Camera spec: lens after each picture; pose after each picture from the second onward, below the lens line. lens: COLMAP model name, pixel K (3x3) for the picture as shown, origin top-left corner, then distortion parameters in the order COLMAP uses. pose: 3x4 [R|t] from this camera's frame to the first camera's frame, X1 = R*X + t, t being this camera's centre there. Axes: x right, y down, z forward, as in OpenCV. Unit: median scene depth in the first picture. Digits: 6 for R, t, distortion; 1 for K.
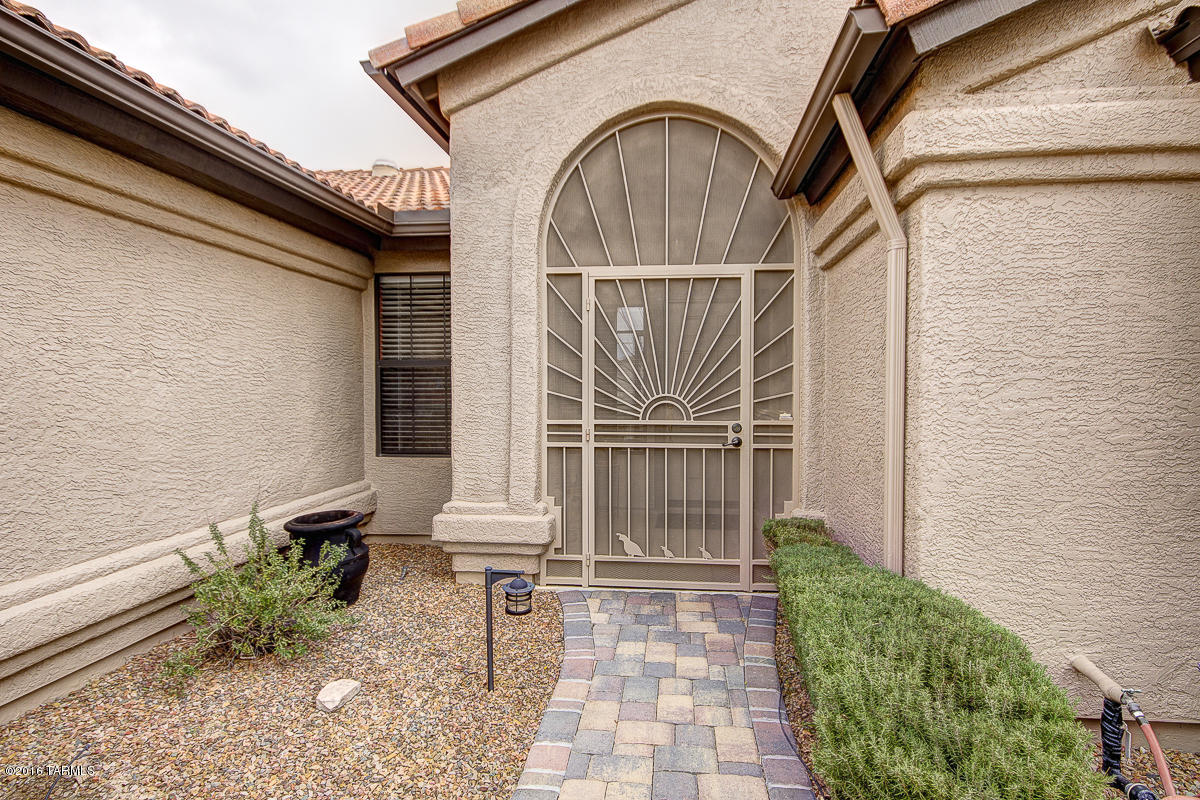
lens RADIAL K [[636.6, 0, 606.8], [0, 636.6, 399.6], [0, 0, 1]] dist [0.008216, 0.003182]
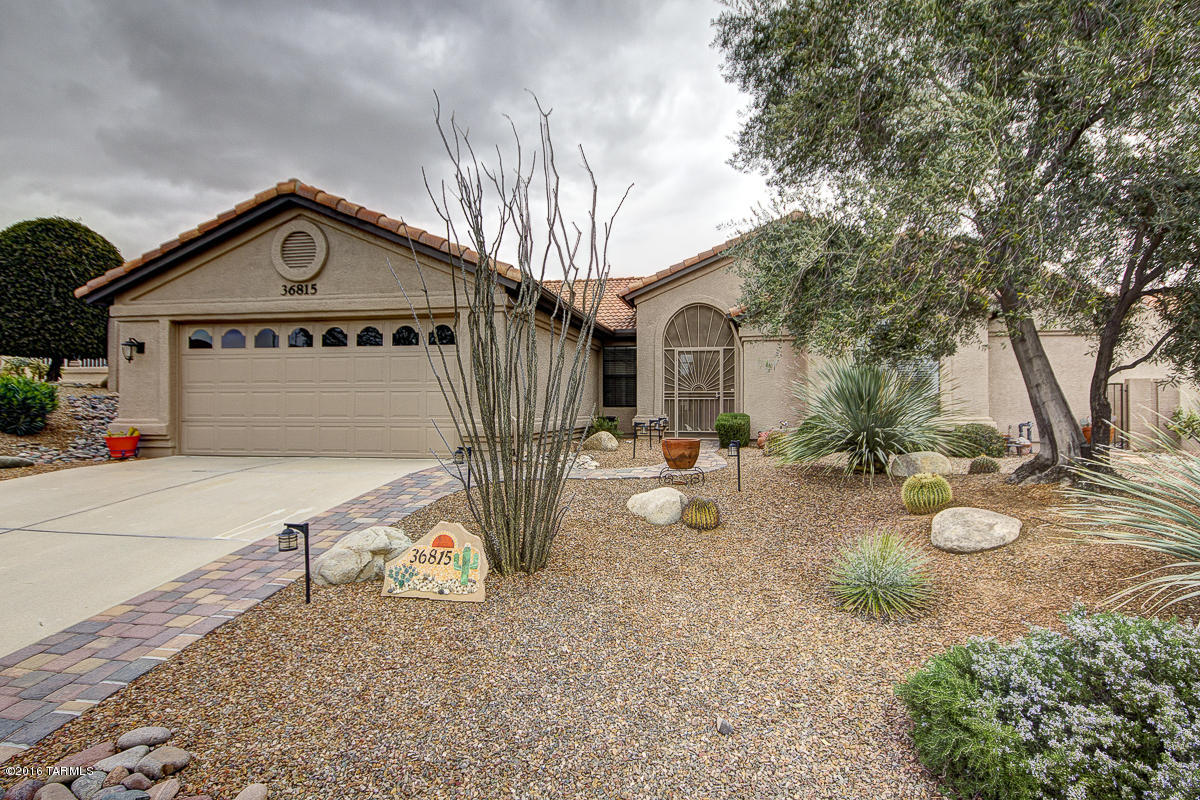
lens RADIAL K [[676.9, 0, 635.3], [0, 676.9, 402.5], [0, 0, 1]] dist [0.012462, -0.000500]
pose [[0.999387, -0.000059, -0.035011, -0.125798], [-0.001102, 0.999449, -0.033161, 0.219386], [0.034994, 0.033179, 0.998837, -2.753452]]
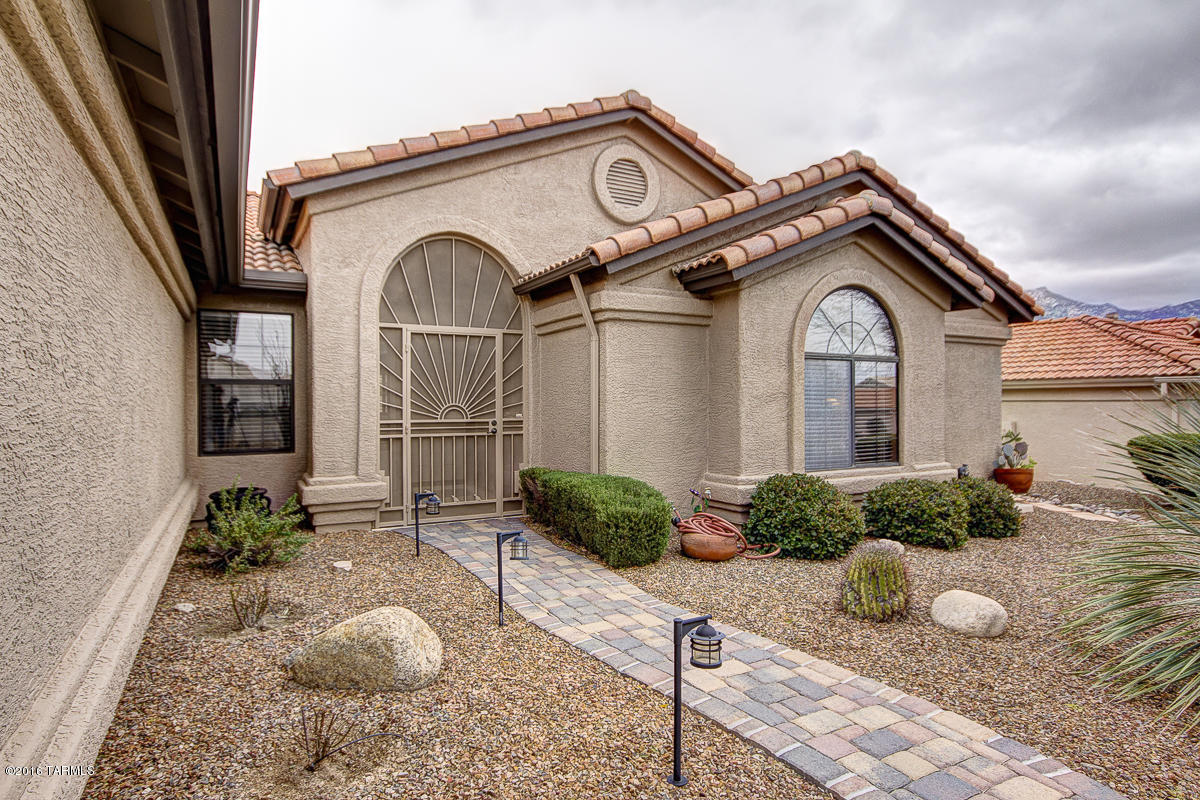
lens RADIAL K [[676.9, 0, 612.4], [0, 676.9, 397.7], [0, 0, 1]] dist [0.012462, -0.000500]
pose [[0.811027, -0.000076, 0.585009, -0.613098], [0.015804, 0.999638, -0.021780, 0.021192], [-0.584795, 0.026909, 0.810735, -0.684513]]
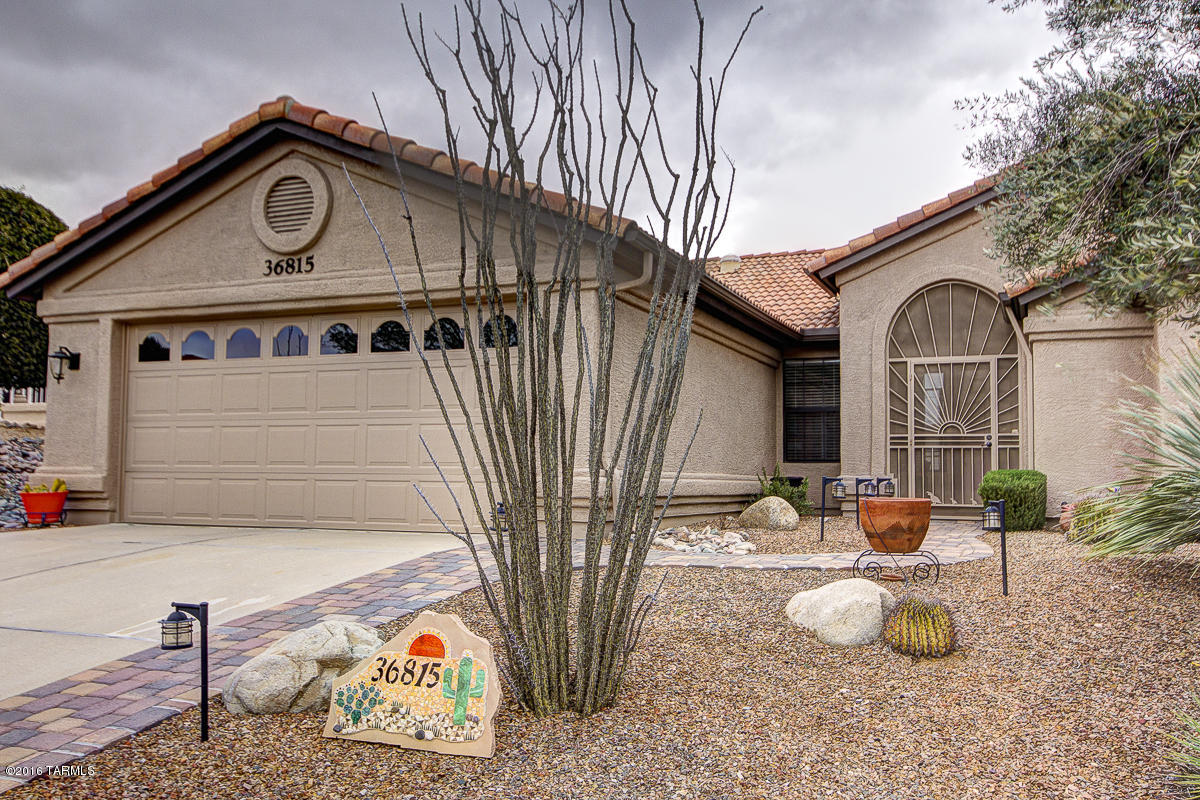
lens RADIAL K [[1107.1, 0, 612.2], [0, 1107.1, 409.8], [0, 0, 1]] dist [0.017433, 0.000000]
pose [[0.967257, -0.008882, -0.253642, -0.054307], [-0.013722, 0.996095, -0.087211, 0.275417], [0.253426, 0.087836, 0.963359, -2.624740]]
